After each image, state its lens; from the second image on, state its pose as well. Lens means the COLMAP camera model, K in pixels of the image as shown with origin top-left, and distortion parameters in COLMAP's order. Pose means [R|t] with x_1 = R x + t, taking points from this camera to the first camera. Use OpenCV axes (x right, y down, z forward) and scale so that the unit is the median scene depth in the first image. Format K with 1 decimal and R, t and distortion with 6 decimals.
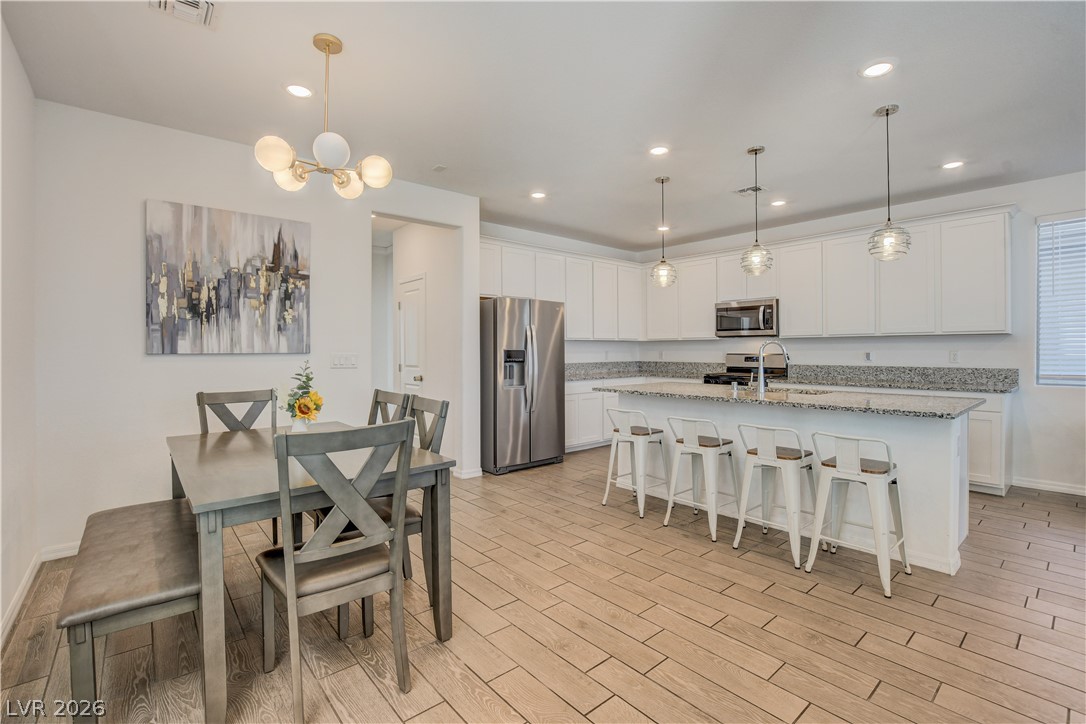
lens RADIAL K [[479.3, 0, 541.3], [0, 479.3, 353.6], [0, 0, 1]] dist [-0.034487, 0.004799]
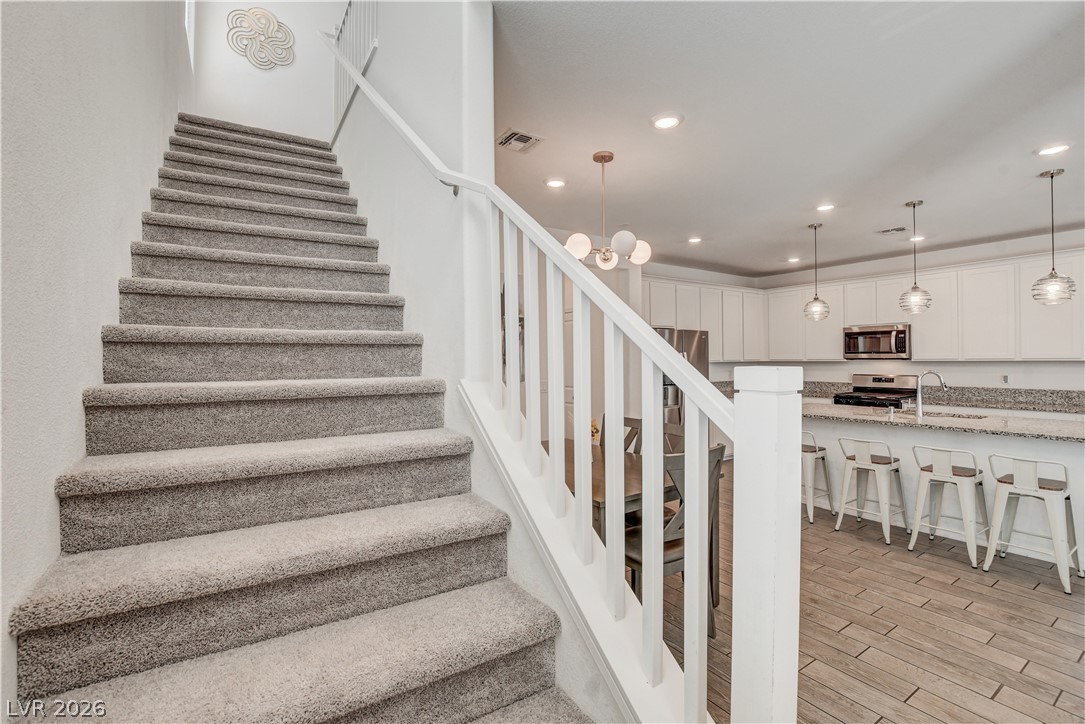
lens RADIAL K [[478.8, 0, 533.4], [0, 478.8, 358.3], [0, 0, 1]] dist [-0.034487, 0.004799]
pose [[0.991370, -0.003078, -0.131060, -0.337143], [0.002328, 0.999980, -0.005874, -0.058184], [0.131075, 0.005519, 0.991357, -0.255197]]
